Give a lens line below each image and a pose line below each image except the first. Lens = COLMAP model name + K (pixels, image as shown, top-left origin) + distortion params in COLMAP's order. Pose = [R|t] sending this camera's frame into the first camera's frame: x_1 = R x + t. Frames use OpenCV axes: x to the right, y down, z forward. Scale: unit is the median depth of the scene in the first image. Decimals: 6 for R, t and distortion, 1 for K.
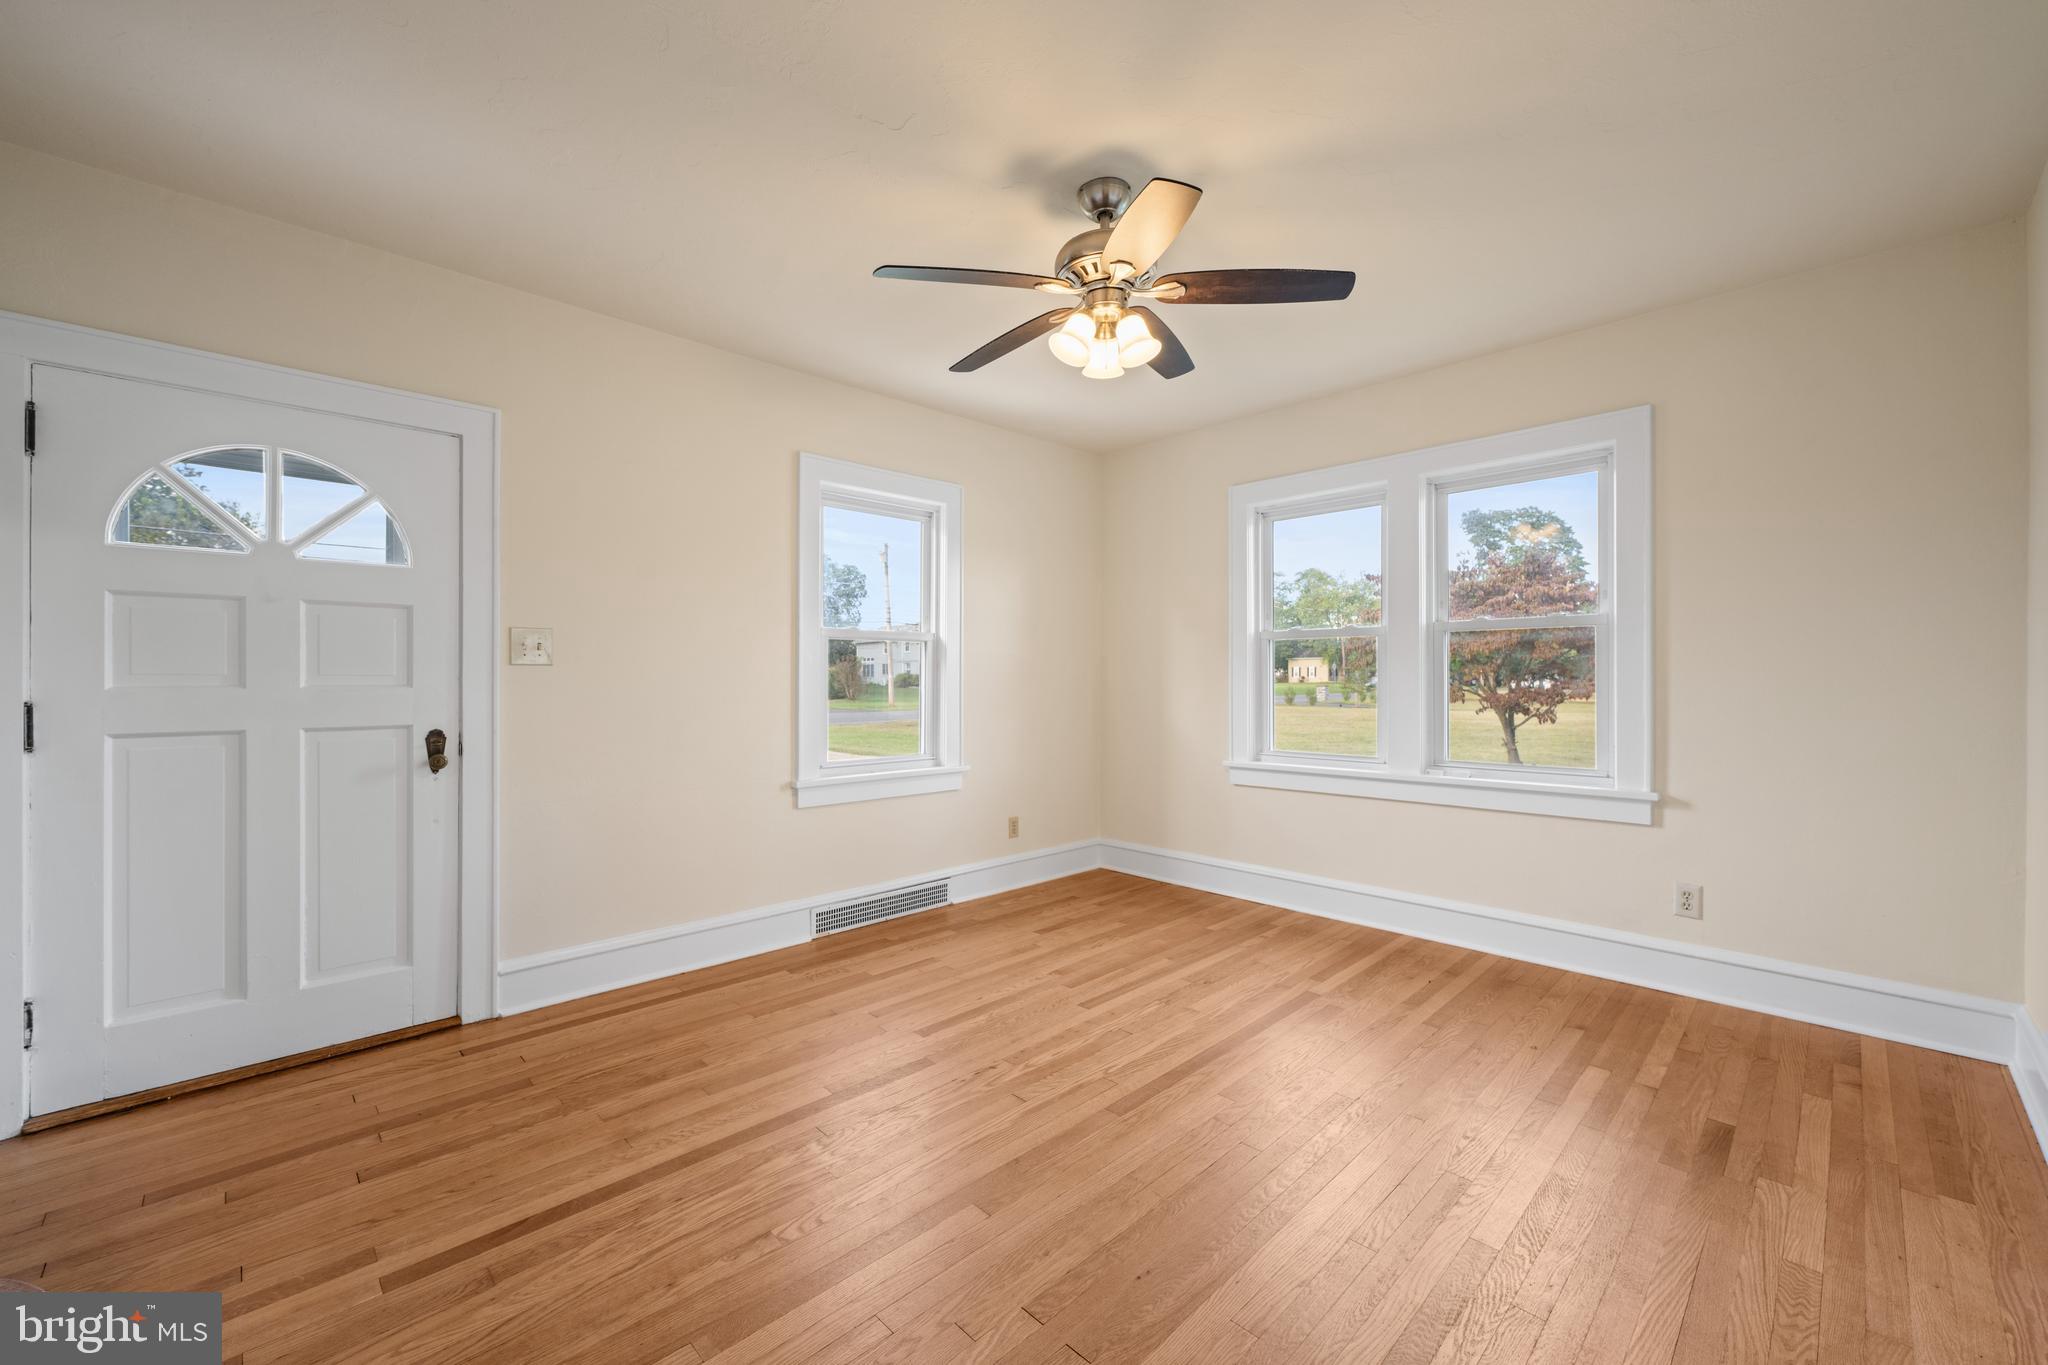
lens RADIAL K [[808.9, 0, 1024.0], [0, 808.9, 682.5], [0, 0, 1]] dist [0.000074, -0.000084]
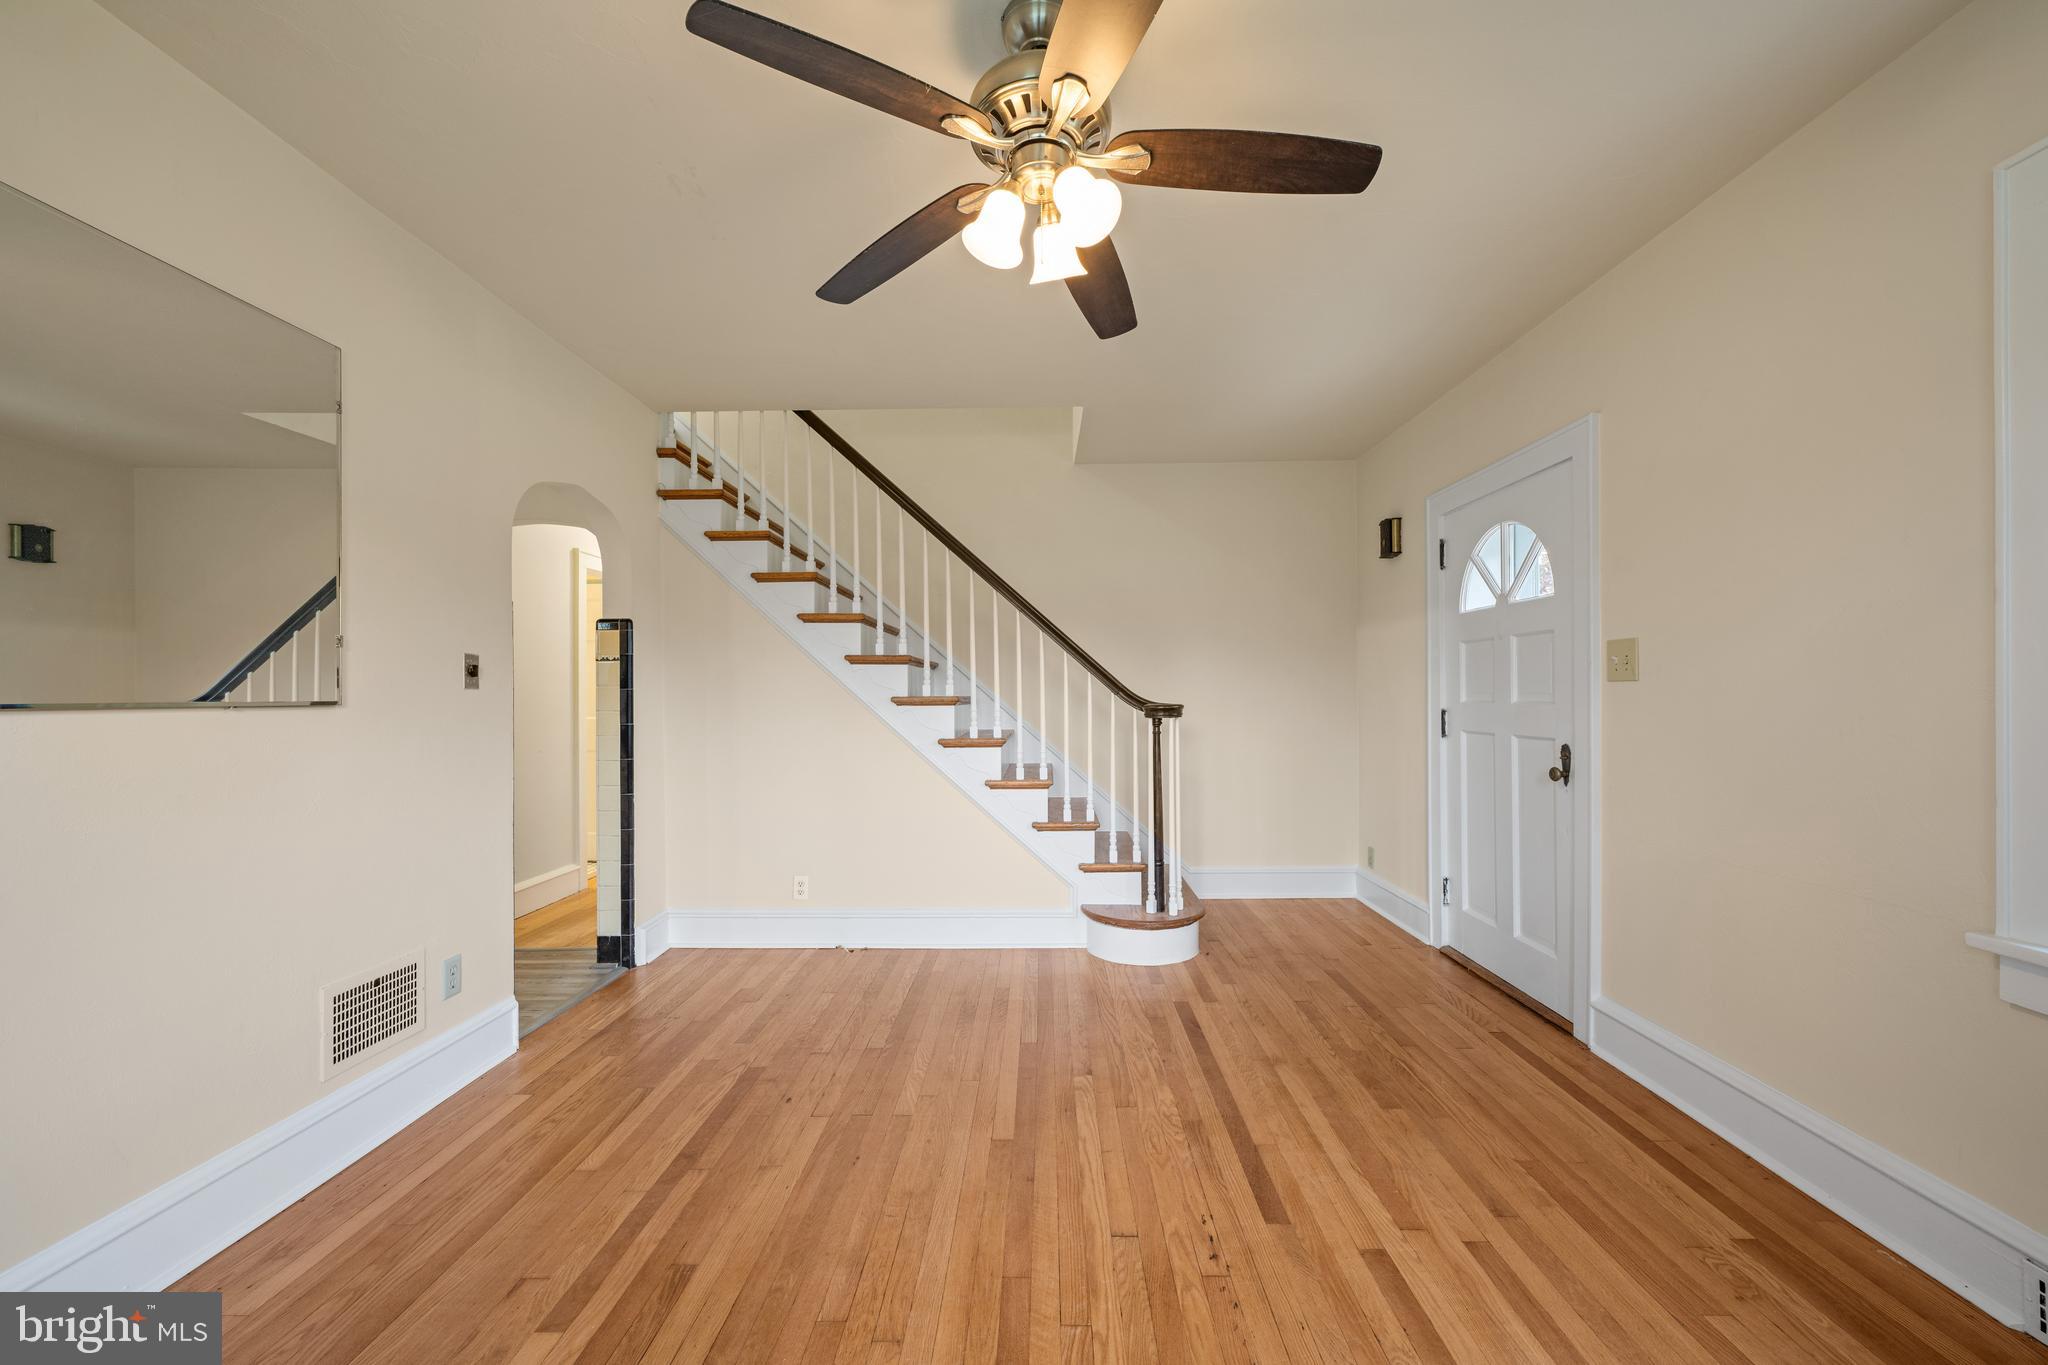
lens RADIAL K [[808.9, 0, 1024.0], [0, 808.9, 682.5], [0, 0, 1]] dist [0.000074, -0.000084]
pose [[-0.714433, -0.007743, -0.699661, 0.572332], [0.005767, 0.999840, -0.016954, -0.007939], [0.699681, -0.016148, -0.714273, 1.399190]]
